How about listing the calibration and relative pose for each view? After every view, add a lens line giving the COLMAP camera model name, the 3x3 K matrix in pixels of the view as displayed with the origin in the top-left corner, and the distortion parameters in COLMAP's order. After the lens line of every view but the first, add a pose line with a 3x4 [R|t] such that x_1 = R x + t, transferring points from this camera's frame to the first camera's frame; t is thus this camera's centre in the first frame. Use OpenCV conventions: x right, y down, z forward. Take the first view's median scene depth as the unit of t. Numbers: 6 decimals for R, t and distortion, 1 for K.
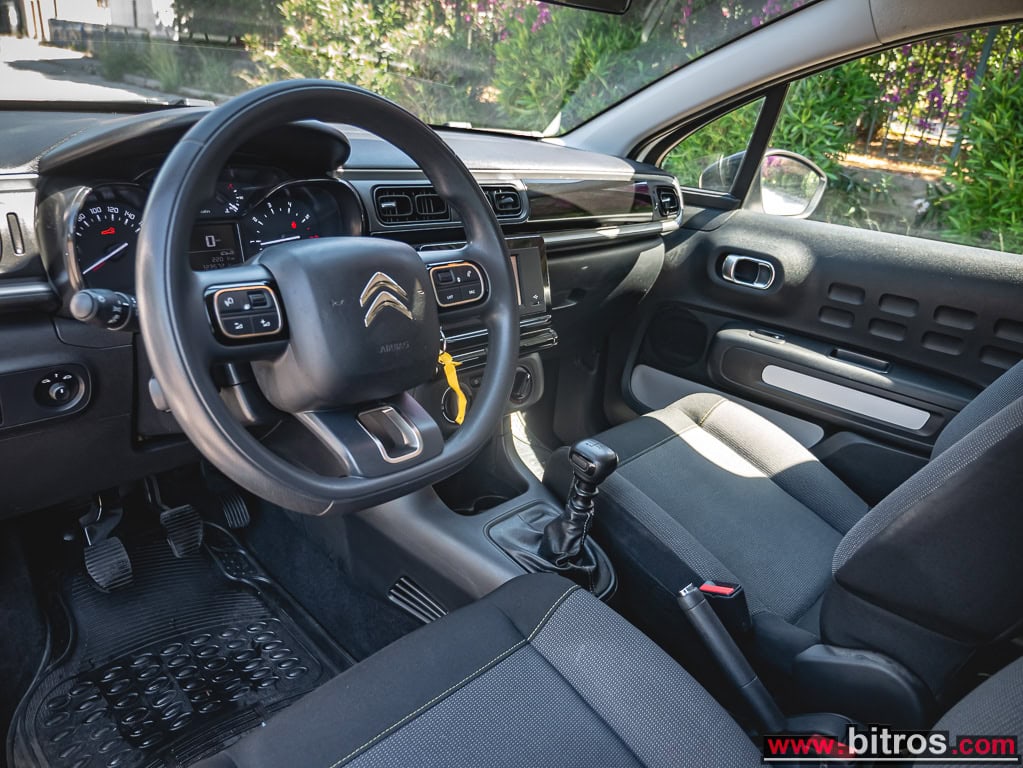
lens RADIAL K [[717.8, 0, 499.7], [0, 717.8, 387.8], [0, 0, 1]] dist [-0.033939, 0.008694]
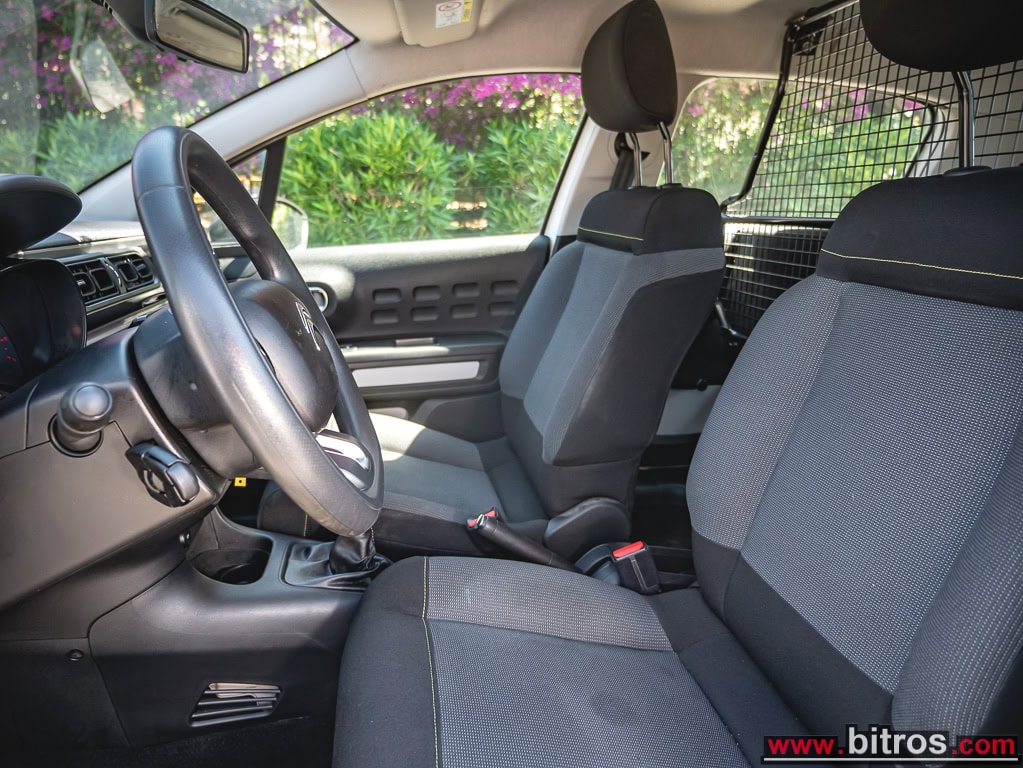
lens RADIAL K [[717.8, 0, 499.7], [0, 717.8, 387.8], [0, 0, 1]] dist [-0.033939, 0.008694]
pose [[0.610349, -0.310486, 0.728747, -0.360199], [0.377455, 0.922818, 0.077041, -0.007617], [-0.696421, 0.228047, 0.680435, 0.057927]]
